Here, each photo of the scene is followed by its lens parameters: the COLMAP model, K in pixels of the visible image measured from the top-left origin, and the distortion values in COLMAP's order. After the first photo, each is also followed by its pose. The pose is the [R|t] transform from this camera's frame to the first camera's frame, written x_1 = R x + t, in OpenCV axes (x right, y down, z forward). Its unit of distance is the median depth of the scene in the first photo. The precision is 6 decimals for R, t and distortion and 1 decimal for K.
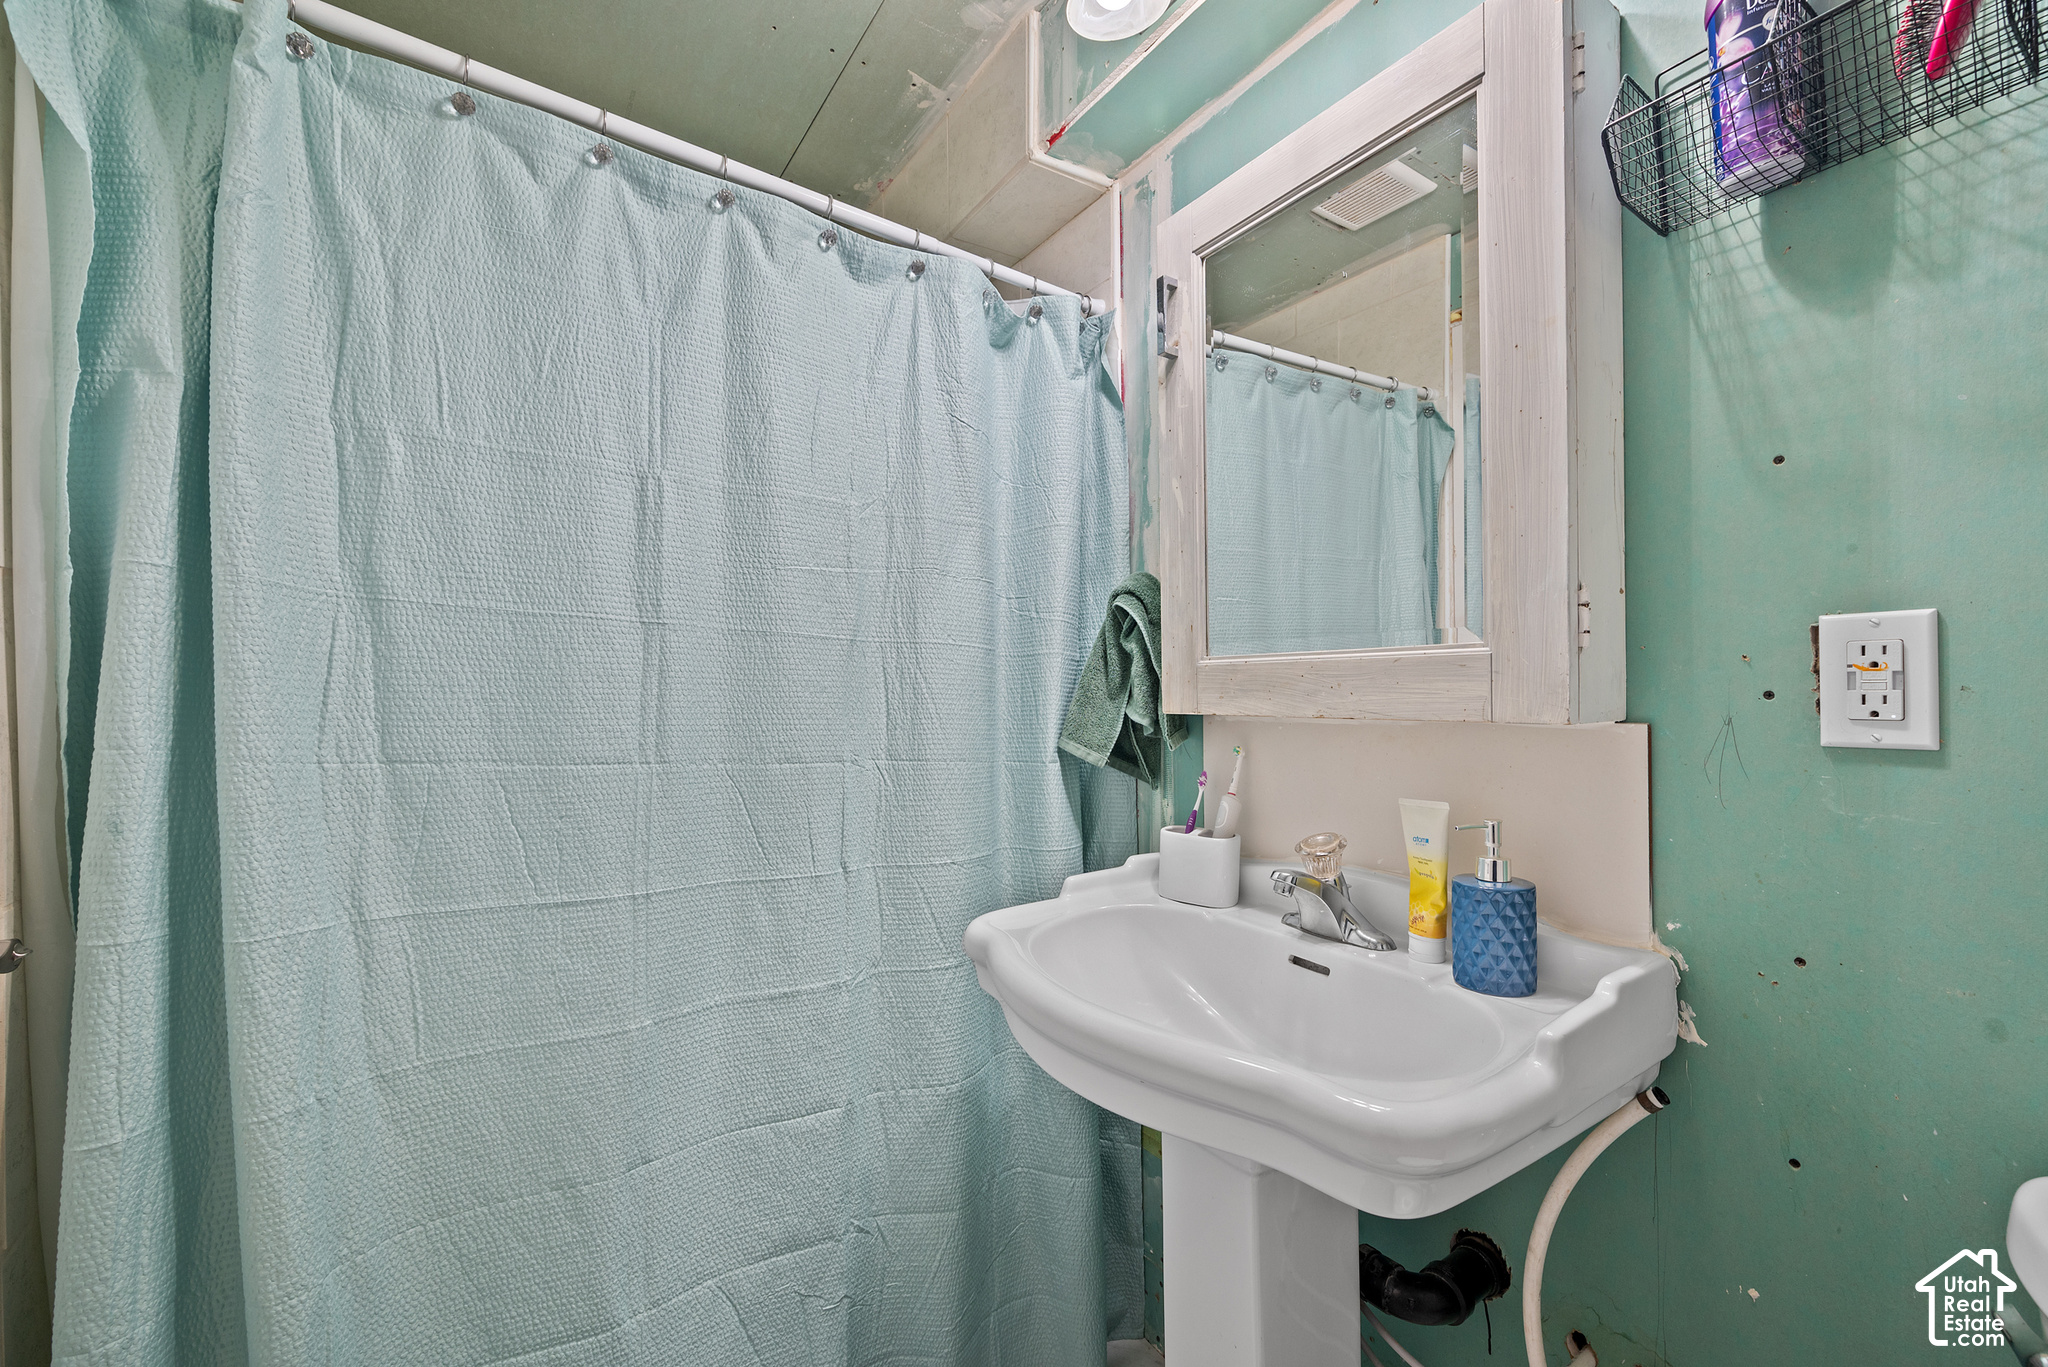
lens RADIAL K [[817.5, 0, 1024.0], [0, 817.5, 683.5], [0, 0, 1]] dist [0.009939, 0.000082]
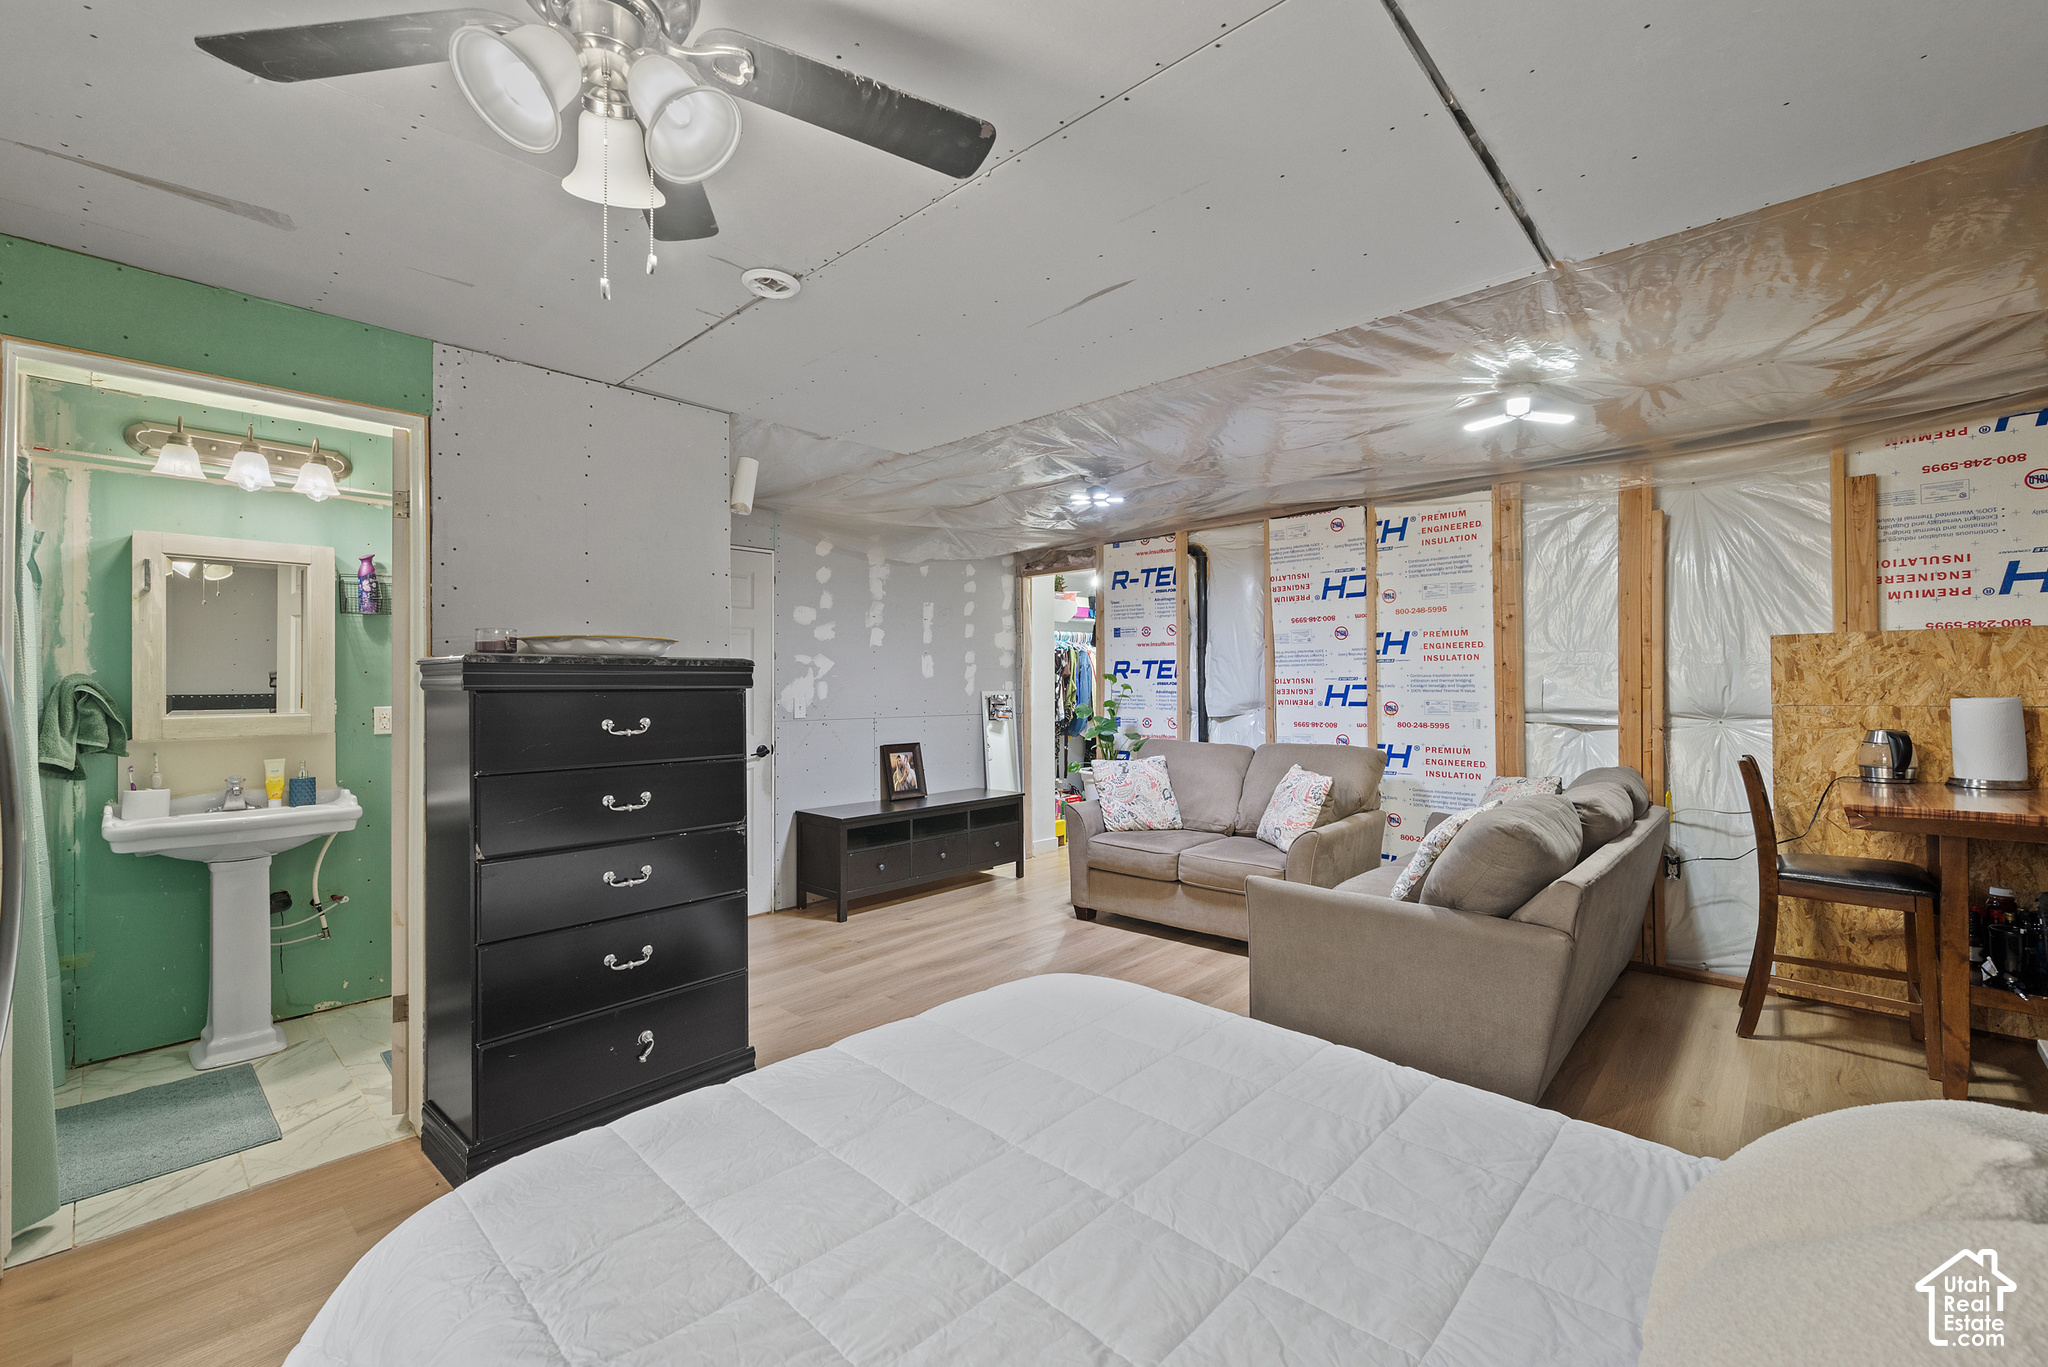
lens RADIAL K [[850.1, 0, 1024.0], [0, 850.1, 683.5], [0, 0, 1]] dist [-0.000969, -0.000118]
pose [[-0.227558, 0.004229, 0.973755, -3.526442], [0.000657, 0.999991, -0.004190, -0.146619], [-0.973764, -0.000313, -0.227559, -1.161359]]
